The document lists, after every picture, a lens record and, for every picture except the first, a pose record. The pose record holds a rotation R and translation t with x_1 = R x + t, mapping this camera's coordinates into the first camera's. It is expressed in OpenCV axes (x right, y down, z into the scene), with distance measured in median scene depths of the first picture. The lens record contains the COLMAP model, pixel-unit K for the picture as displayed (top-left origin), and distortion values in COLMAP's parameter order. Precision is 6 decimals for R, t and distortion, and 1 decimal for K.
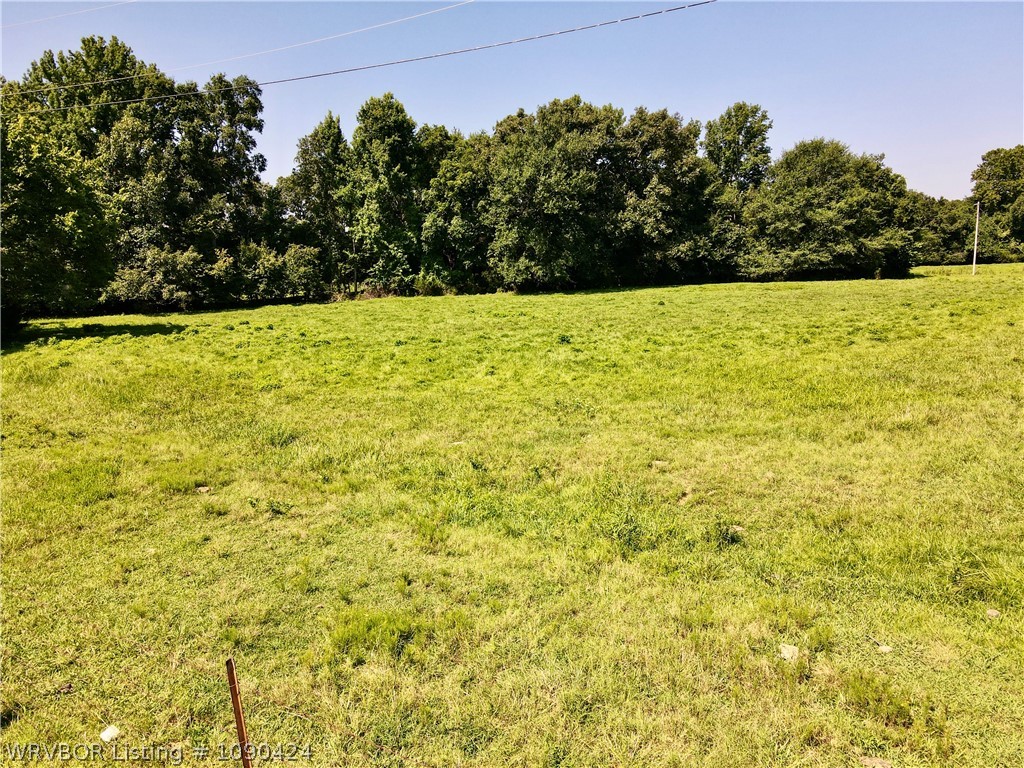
lens RADIAL K [[754.9, 0, 514.0], [0, 754.9, 380.6], [0, 0, 1]] dist [-0.010277, 0.037072]
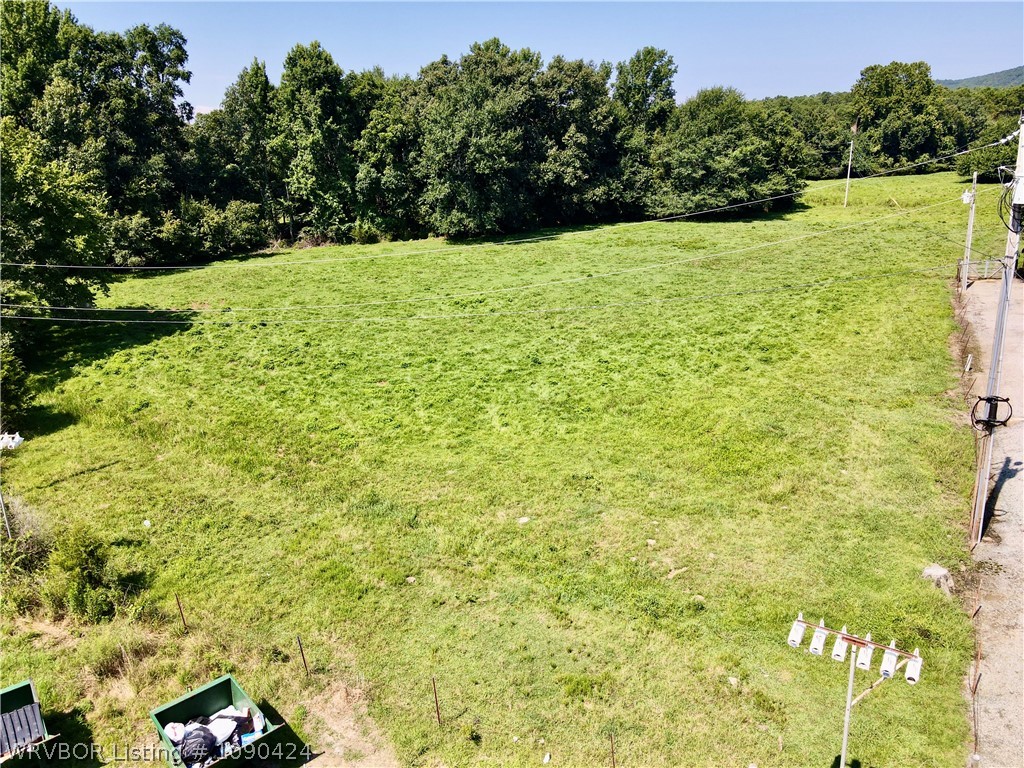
lens RADIAL K [[754.9, 0, 514.0], [0, 754.9, 380.6], [0, 0, 1]] dist [-0.010277, 0.037072]
pose [[0.990700, -0.040912, 0.129770, -0.050520], [0.020617, 0.987849, 0.154043, -0.079599], [-0.134496, -0.149934, 0.979505, -0.097019]]
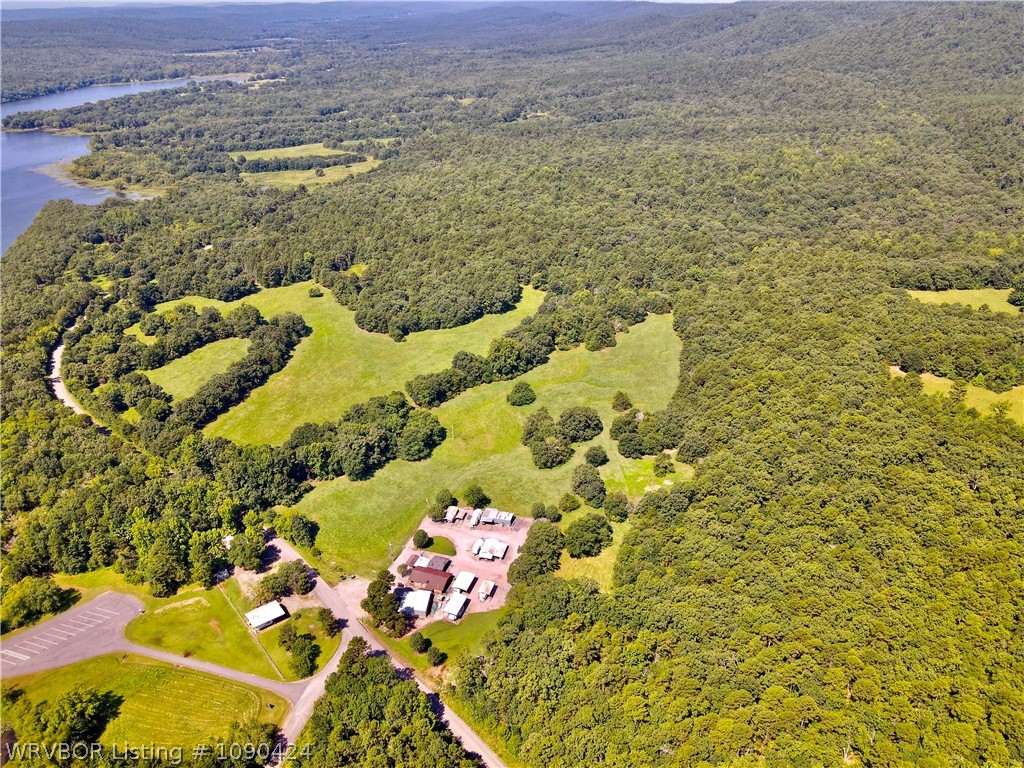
lens RADIAL K [[754.9, 0, 514.0], [0, 754.9, 380.6], [0, 0, 1]] dist [-0.010277, 0.037072]
pose [[0.952584, -0.125702, 0.277095, -0.252369], [0.029829, 0.944869, 0.326088, -2.206483], [-0.302809, -0.302361, 0.903817, -3.449646]]
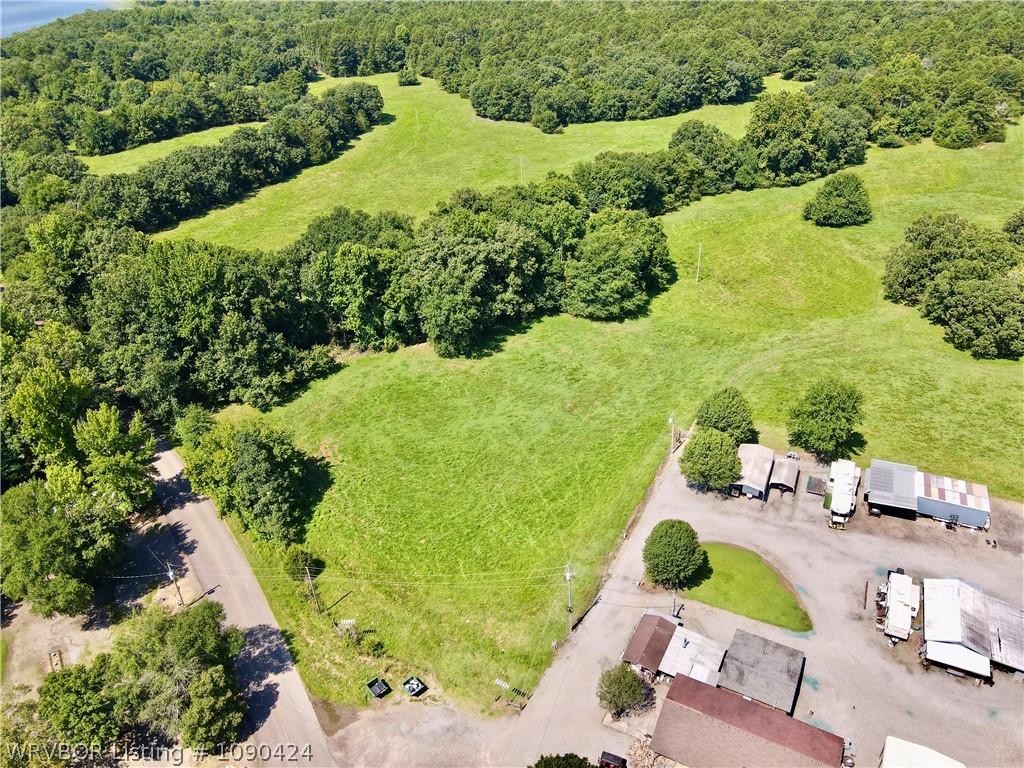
lens RADIAL K [[754.9, 0, 514.0], [0, 754.9, 380.6], [0, 0, 1]] dist [-0.010277, 0.037072]
pose [[0.987914, -0.080815, 0.132266, -0.063866], [0.022846, 0.919921, 0.391437, -0.738921], [-0.153308, -0.383684, 0.910650, -0.712816]]
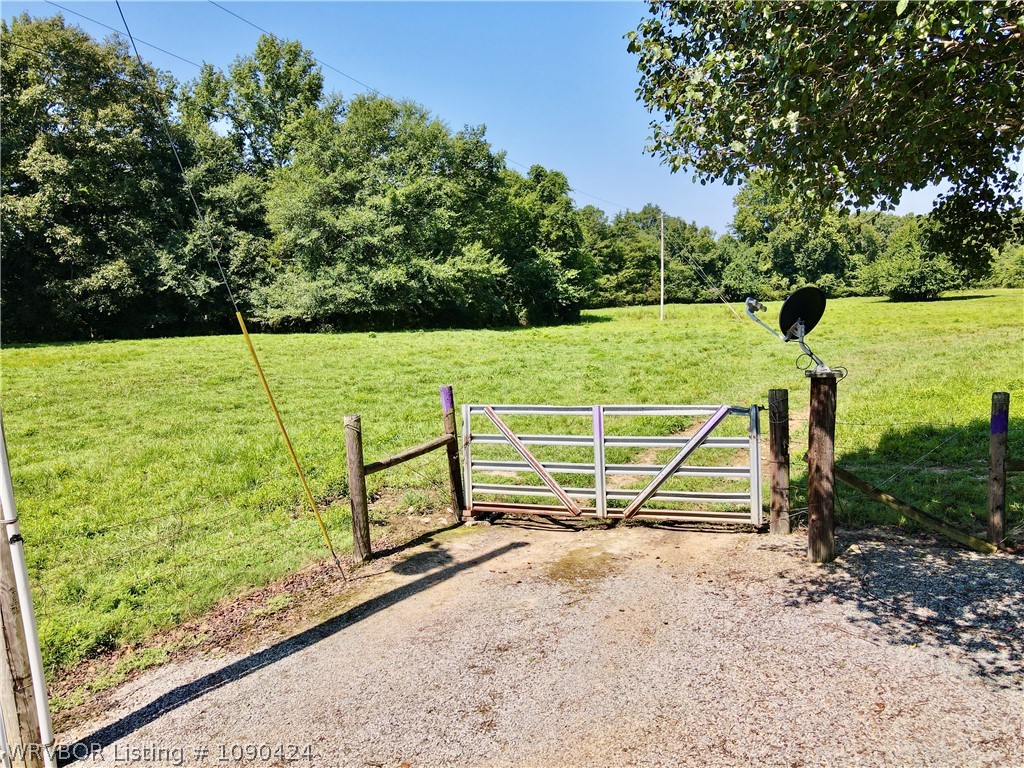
lens RADIAL K [[754.9, 0, 514.0], [0, 754.9, 380.6], [0, 0, 1]] dist [-0.010277, 0.037072]
pose [[0.985088, -0.011855, 0.171642, 0.428865], [0.019237, 0.998957, -0.041410, -0.071589], [-0.170972, 0.044094, 0.984289, 0.427737]]
